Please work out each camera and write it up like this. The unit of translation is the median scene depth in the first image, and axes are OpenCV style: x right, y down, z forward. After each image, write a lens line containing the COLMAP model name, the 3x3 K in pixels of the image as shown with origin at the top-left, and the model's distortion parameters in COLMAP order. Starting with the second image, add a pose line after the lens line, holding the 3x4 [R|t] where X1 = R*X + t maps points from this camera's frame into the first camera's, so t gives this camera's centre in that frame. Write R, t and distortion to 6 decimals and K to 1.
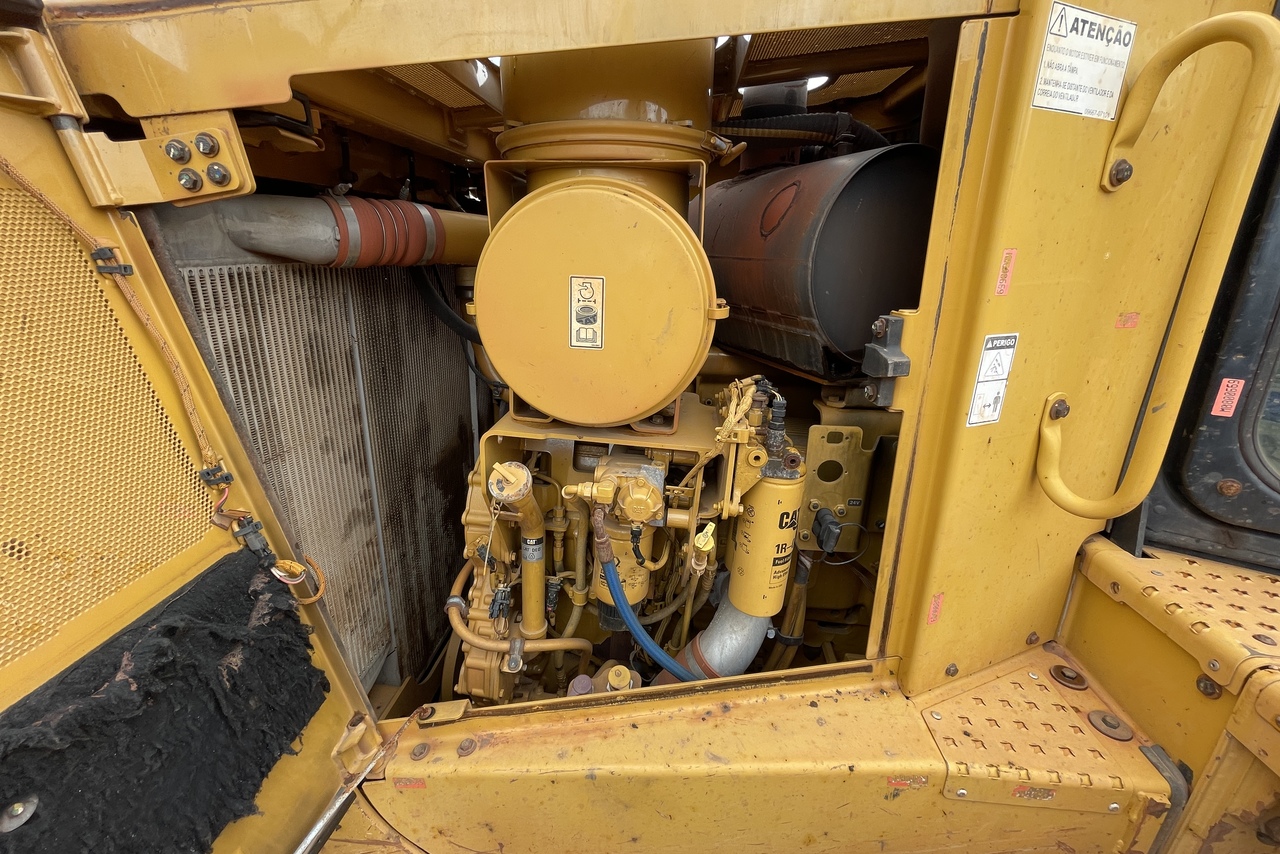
lens RADIAL K [[514.4, 0, 639.2], [0, 514.4, 425.4], [0, 0, 1]] dist [-0.005502, 0.000812]
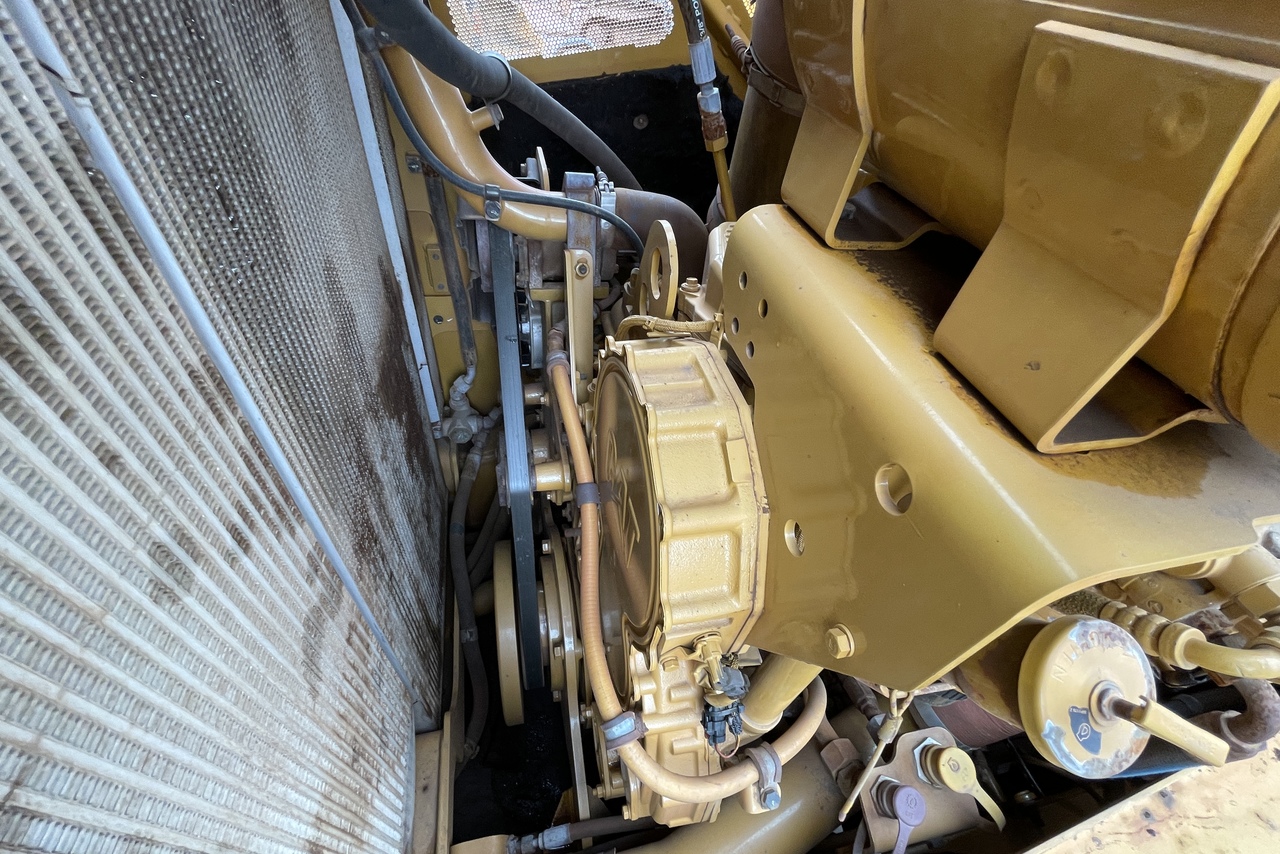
lens RADIAL K [[514.4, 0, 639.2], [0, 514.4, 425.4], [0, 0, 1]] dist [-0.005502, 0.000812]
pose [[0.943137, -0.161549, 0.290508, -0.434599], [-0.005317, 0.866515, 0.499123, -0.152141], [-0.332362, -0.472286, 0.816383, 0.718774]]
